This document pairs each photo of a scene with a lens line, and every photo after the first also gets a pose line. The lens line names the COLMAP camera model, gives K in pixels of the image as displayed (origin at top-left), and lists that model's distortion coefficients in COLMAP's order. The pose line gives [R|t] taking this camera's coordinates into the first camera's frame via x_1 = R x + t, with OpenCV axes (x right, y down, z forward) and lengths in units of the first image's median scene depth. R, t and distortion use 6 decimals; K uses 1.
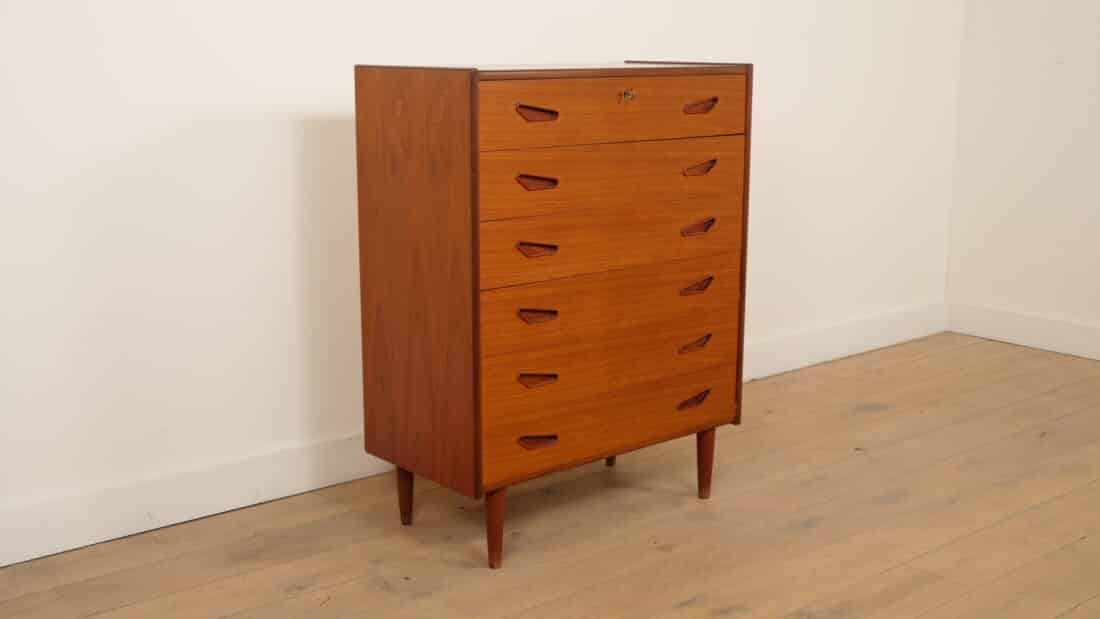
lens RADIAL K [[1307.4, 0, 546.7], [0, 1307.4, 313.7], [0, 0, 1]] dist [-0.021972, 0.000000]
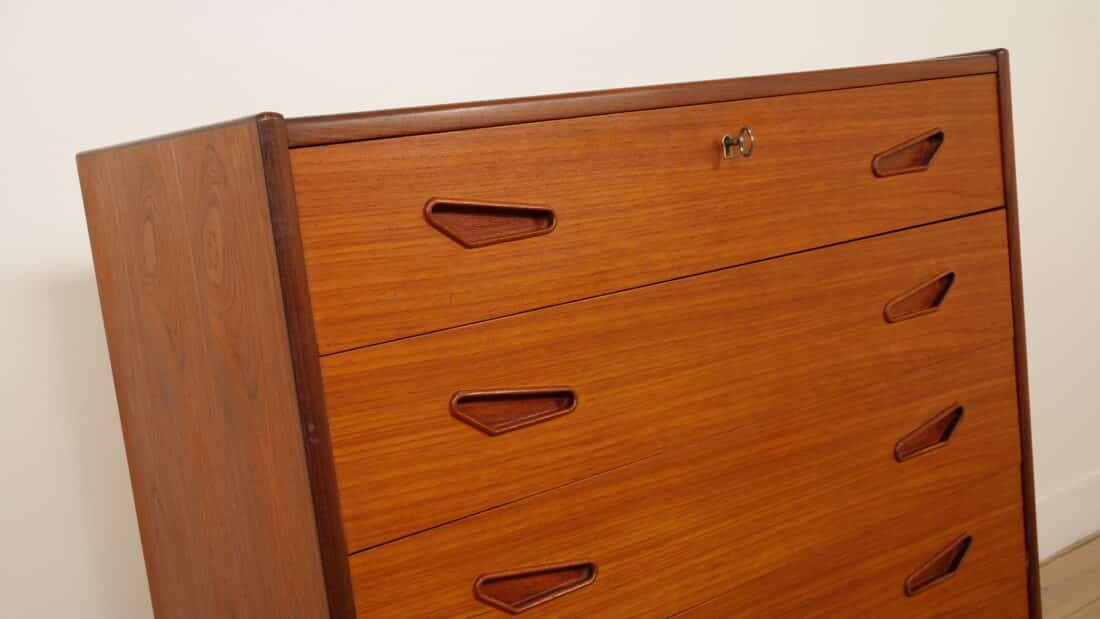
lens RADIAL K [[1206.8, 0, 553.9], [0, 1206.8, 319.2], [0, 0, 1]] dist [0.000530, 0.000000]
pose [[0.991149, -0.103783, -0.082781, 0.030893], [0.099225, 0.993408, -0.057408, -0.095596], [0.088193, 0.048686, 0.994913, 0.606992]]
